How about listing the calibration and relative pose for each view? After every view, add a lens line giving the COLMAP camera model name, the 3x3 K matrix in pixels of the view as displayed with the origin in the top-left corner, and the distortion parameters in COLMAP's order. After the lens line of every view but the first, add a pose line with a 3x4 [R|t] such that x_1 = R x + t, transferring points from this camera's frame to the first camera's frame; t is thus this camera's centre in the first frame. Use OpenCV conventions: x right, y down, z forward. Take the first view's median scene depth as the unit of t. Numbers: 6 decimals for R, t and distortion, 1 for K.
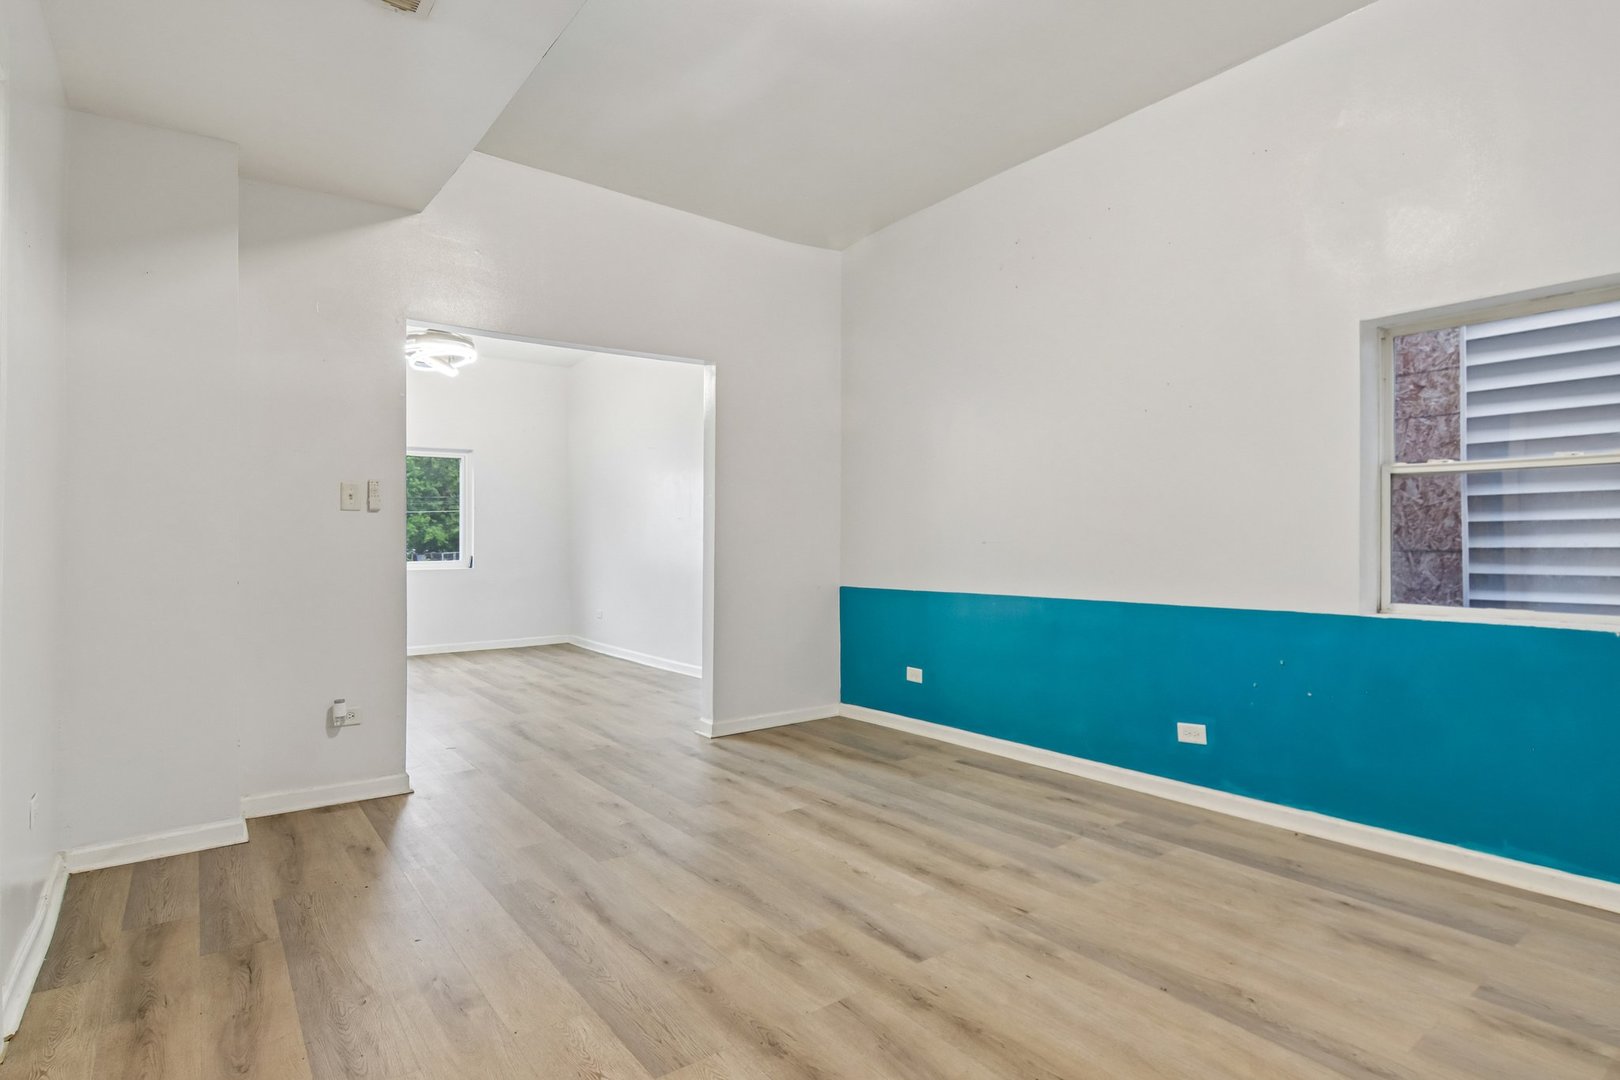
lens RADIAL K [[822.9, 0, 816.9], [0, 822.9, 548.2], [0, 0, 1]] dist [-0.012530, -0.006317]
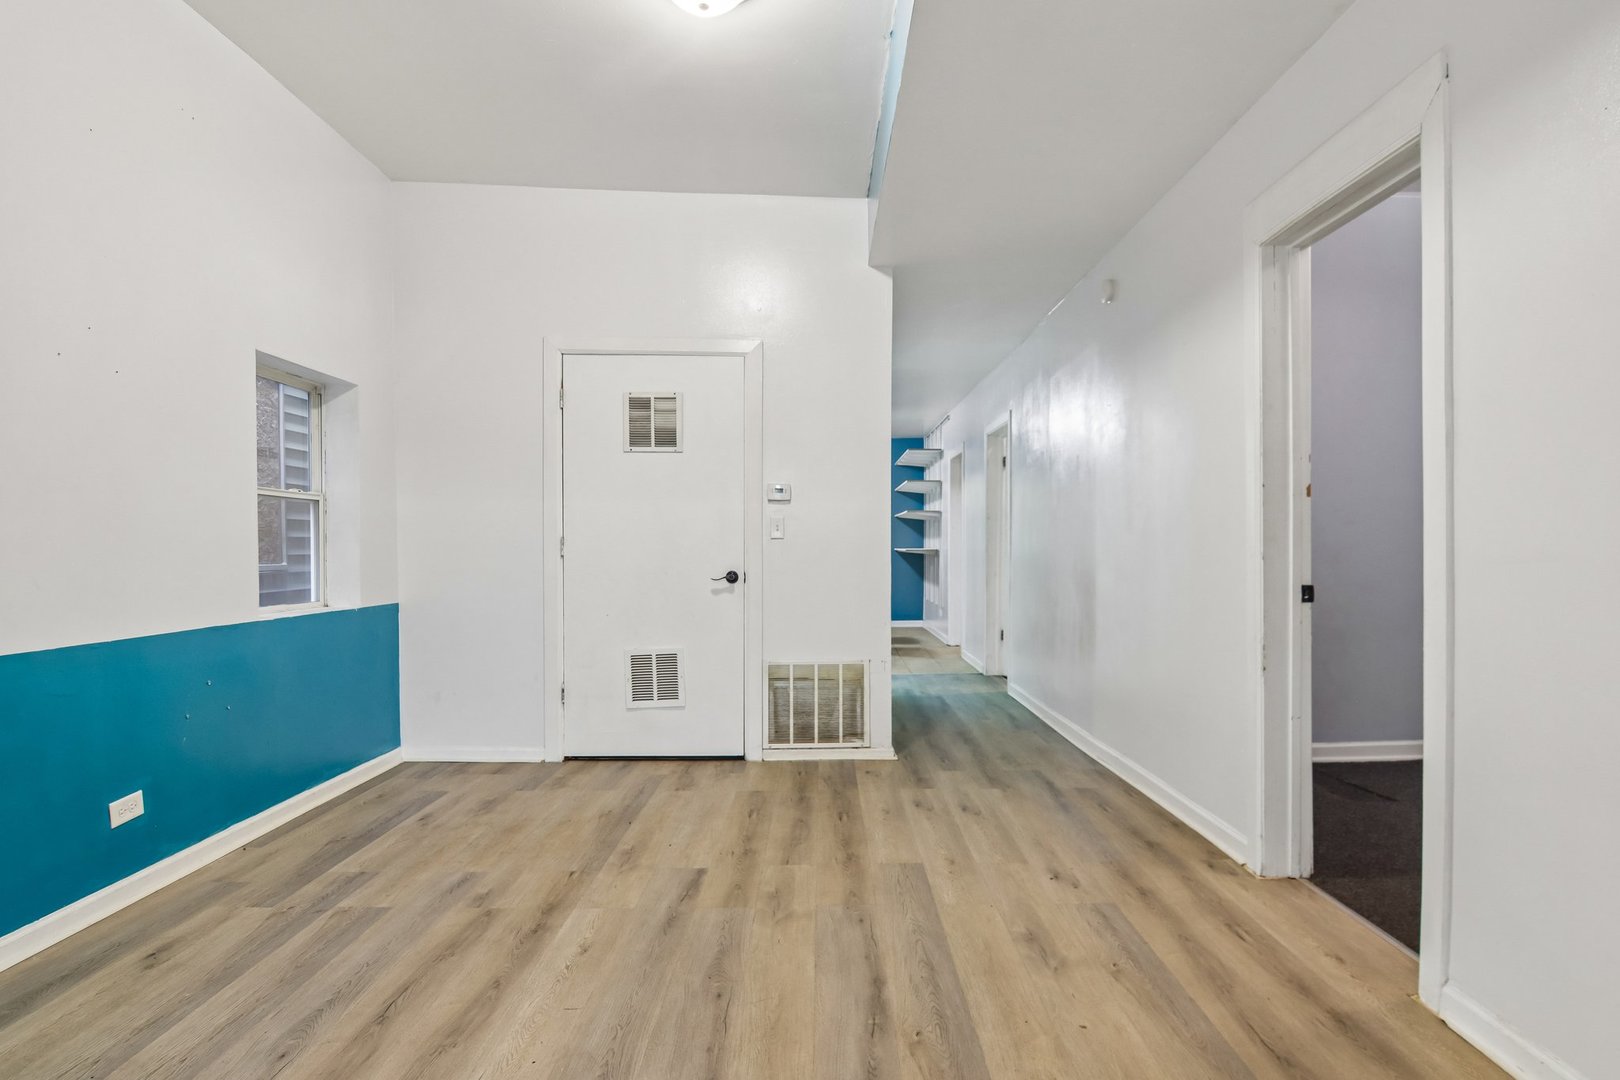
lens RADIAL K [[822.9, 0, 871.3], [0, 822.9, 547.2], [0, 0, 1]] dist [-0.012530, -0.006317]
pose [[-0.835012, 0.009250, 0.550154, -0.736315], [0.013147, 0.999909, 0.003142, -0.012832], [-0.550075, 0.009856, -0.835057, 1.727388]]
